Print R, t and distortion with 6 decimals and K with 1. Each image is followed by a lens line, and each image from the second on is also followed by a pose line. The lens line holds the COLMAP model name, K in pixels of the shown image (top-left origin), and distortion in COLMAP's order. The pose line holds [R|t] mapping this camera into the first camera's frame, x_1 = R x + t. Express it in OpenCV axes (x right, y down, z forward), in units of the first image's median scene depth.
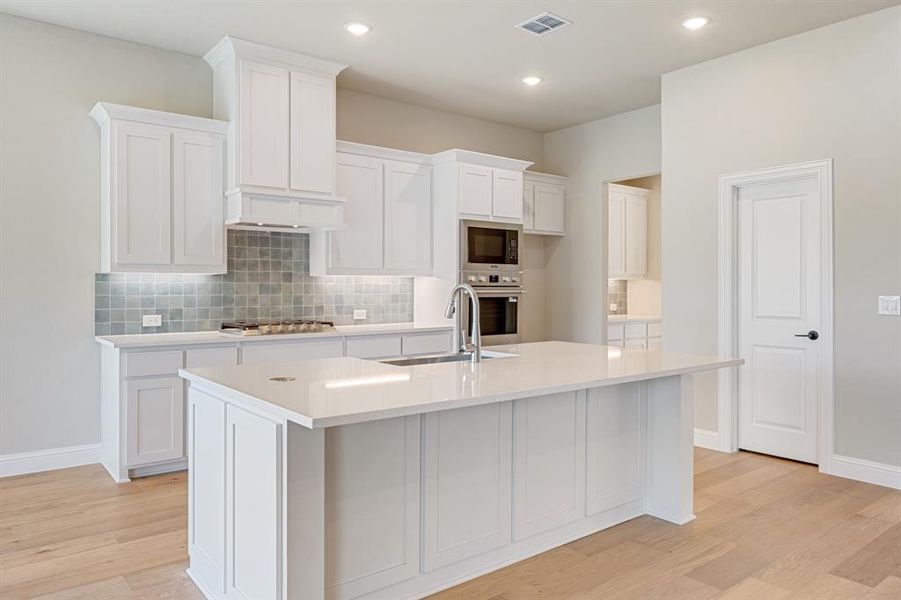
lens RADIAL K [[622.5, 0, 453.3], [0, 622.5, 287.1], [0, 0, 1]] dist [-0.003739, -0.000398]
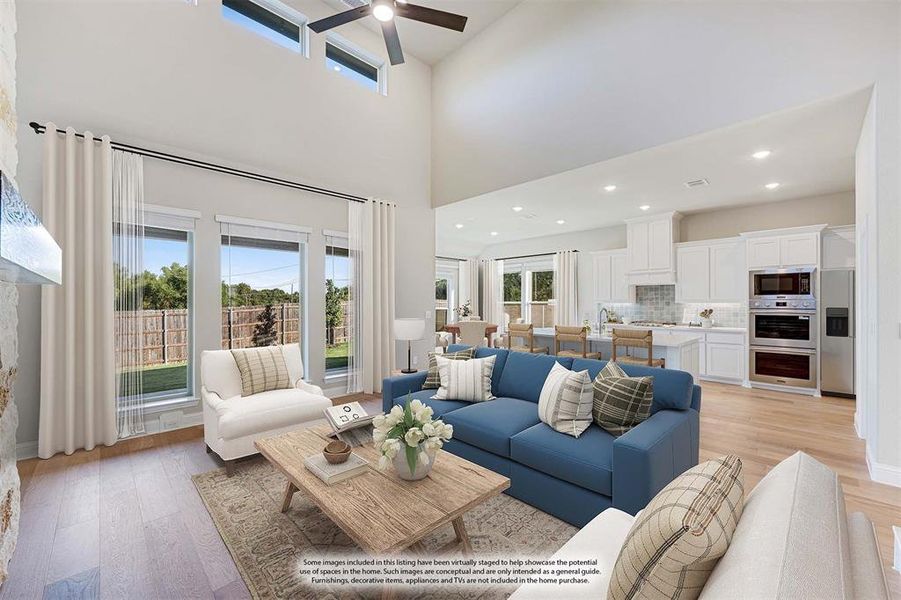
lens RADIAL K [[364.2, 0, 450.5], [0, 364.2, 300.0], [0, 0, 1]] dist [-0.000154, -0.000021]
pose [[0.097874, -0.009365, -0.995155, 1.026158], [-0.000020, 0.999956, -0.009412, -0.017092], [0.995199, 0.000941, 0.097869, 0.050498]]
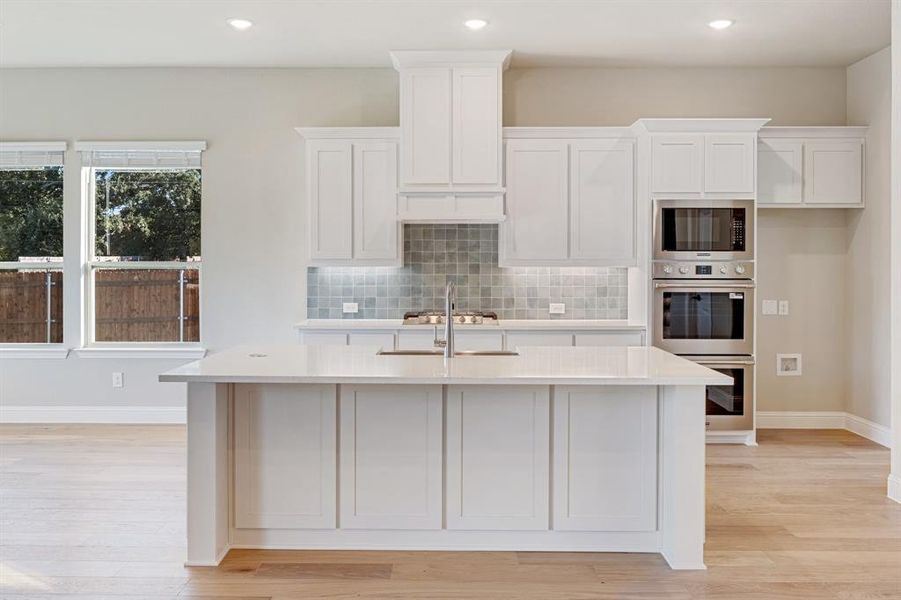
lens RADIAL K [[800.2, 0, 449.0], [0, 800.2, 267.6], [0, 0, 1]] dist [-0.001759, -0.006124]
pose [[0.774148, 0.000308, -0.633004, 0.518351], [-0.001277, 0.999999, -0.001076, -0.016262], [0.633003, 0.001642, 0.774148, -0.021587]]
